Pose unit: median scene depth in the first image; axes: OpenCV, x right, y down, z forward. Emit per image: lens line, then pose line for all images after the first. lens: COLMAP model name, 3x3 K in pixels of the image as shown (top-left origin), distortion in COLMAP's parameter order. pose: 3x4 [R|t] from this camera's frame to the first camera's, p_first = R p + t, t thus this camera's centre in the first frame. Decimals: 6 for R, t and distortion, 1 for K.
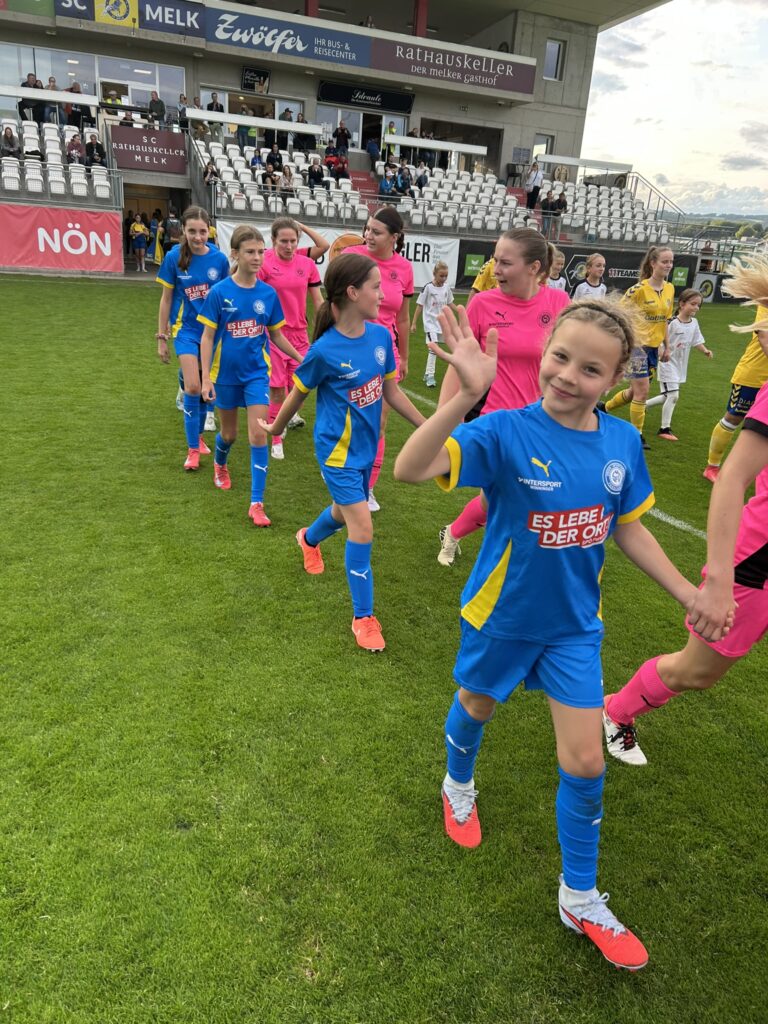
lens RADIAL K [[772.7, 0, 384.0], [0, 772.7, 512.0], [0, 0, 1]] dist [0.041892, -0.048009]
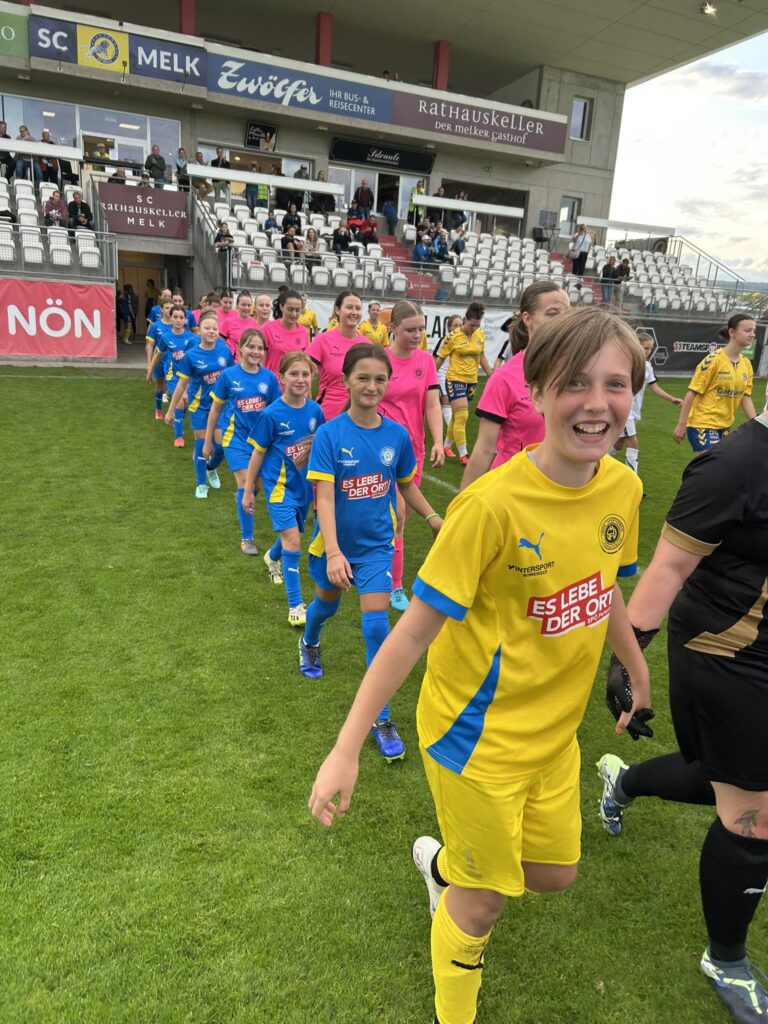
lens RADIAL K [[778.0, 0, 384.7], [0, 778.0, 501.6], [0, 0, 1]] dist [0.025312, -0.011606]
pose [[0.998582, -0.020054, 0.049310, -0.086163], [0.024384, 0.995747, -0.088839, -0.070498], [-0.047318, 0.089916, 0.994825, 0.172686]]
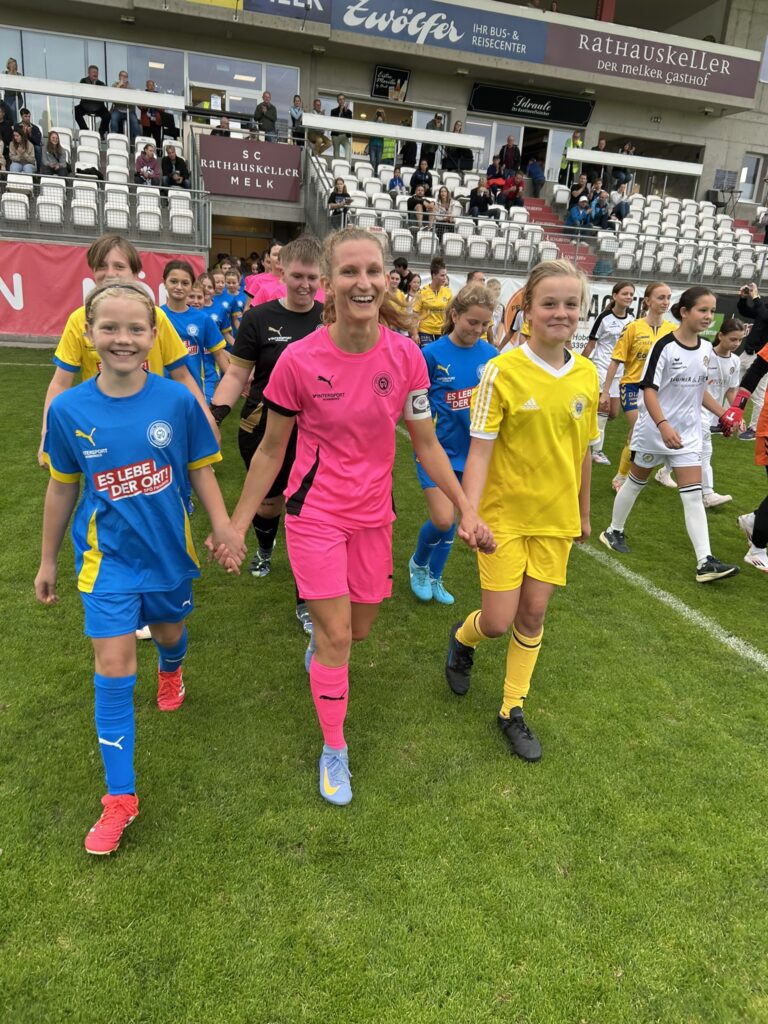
lens RADIAL K [[772.7, 0, 384.0], [0, 772.7, 512.0], [0, 0, 1]] dist [0.041892, -0.048009]
pose [[0.994742, 0.028092, -0.098483, -0.094329], [-0.033151, 0.998193, -0.050114, -0.111862], [0.096898, 0.053116, 0.993876, 0.299508]]
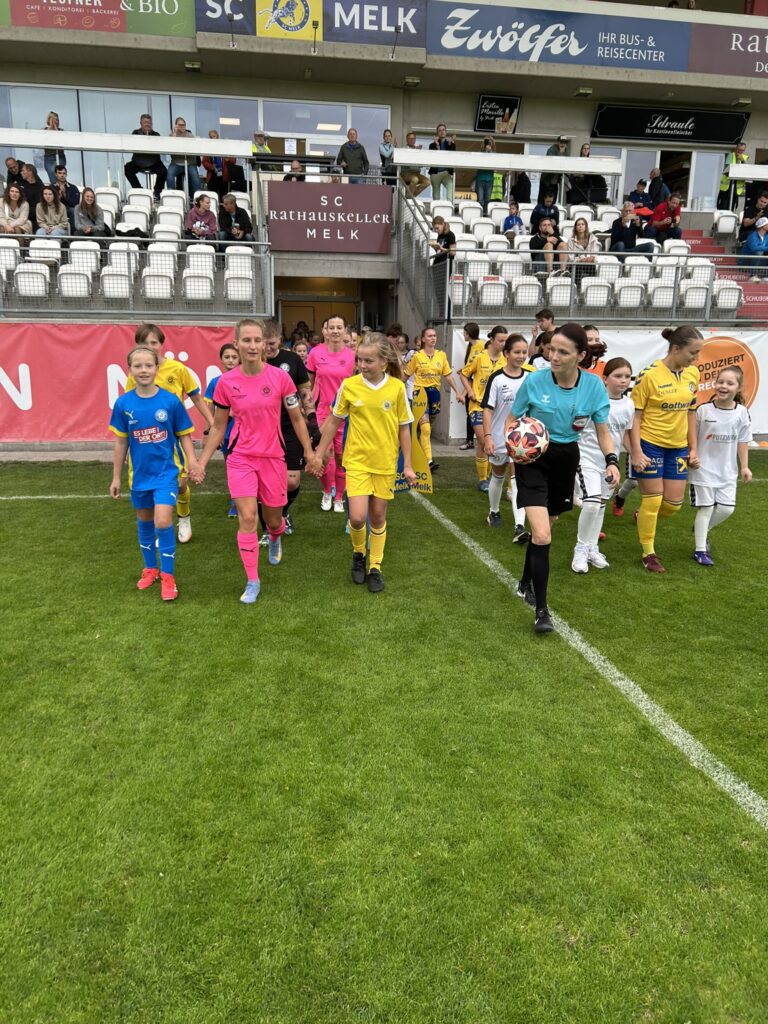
lens RADIAL K [[758.9, 0, 367.7], [0, 758.9, 496.2], [0, 0, 1]] dist [0.044802, -0.049793]
pose [[0.969019, -0.005335, -0.246927, -0.127195], [-0.028495, 0.990676, -0.133226, -0.173686], [0.245335, 0.136135, 0.959832, 0.458972]]
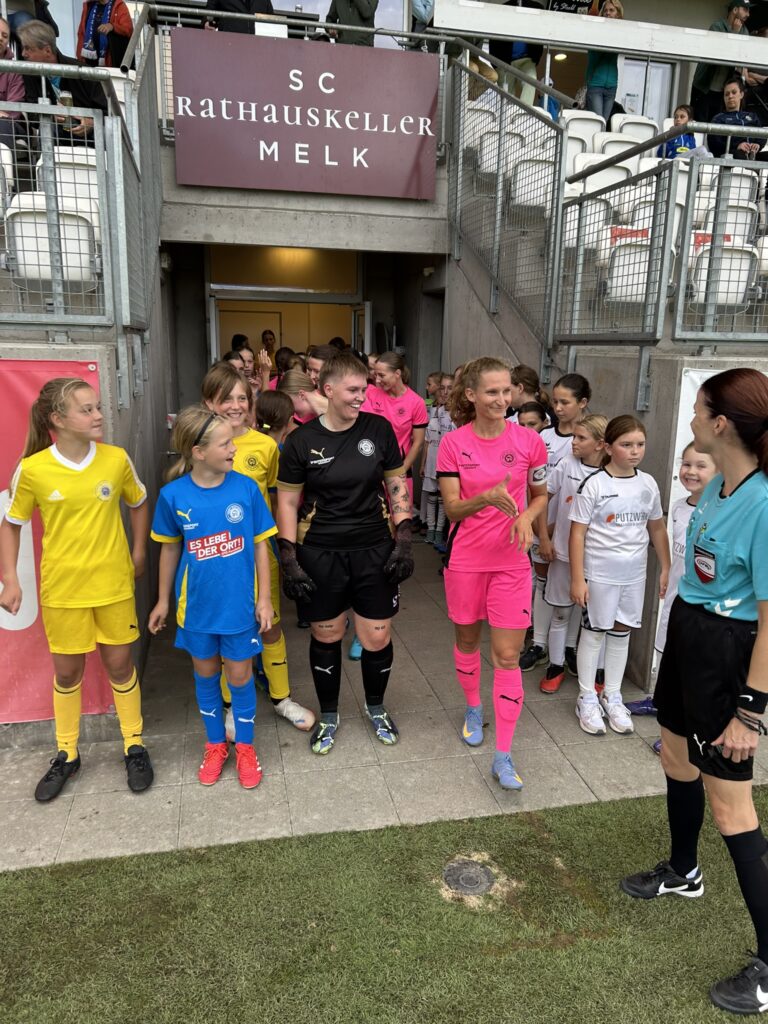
lens RADIAL K [[758.9, 0, 367.7], [0, 758.9, 496.2], [0, 0, 1]] dist [0.044802, -0.049793]
pose [[0.978298, -0.012434, -0.206829, -0.212550], [-0.019522, 0.988226, -0.151749, -0.275393], [0.206281, 0.152493, 0.966537, 0.713676]]
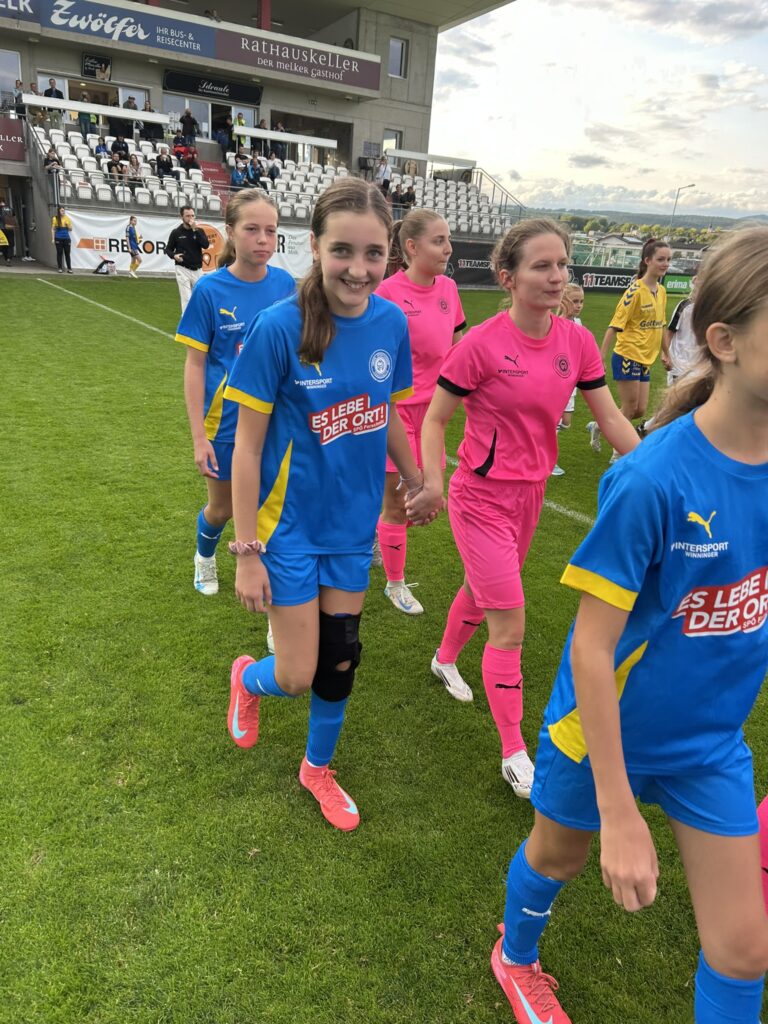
lens RADIAL K [[775.1, 0, 389.7], [0, 775.1, 508.5], [0, 0, 1]] dist [0.038738, -0.052447]
pose [[0.985593, -0.053837, 0.160336, 0.011743], [0.053246, 0.998550, 0.007981, 0.010936], [-0.160533, 0.000672, 0.987030, -0.025844]]
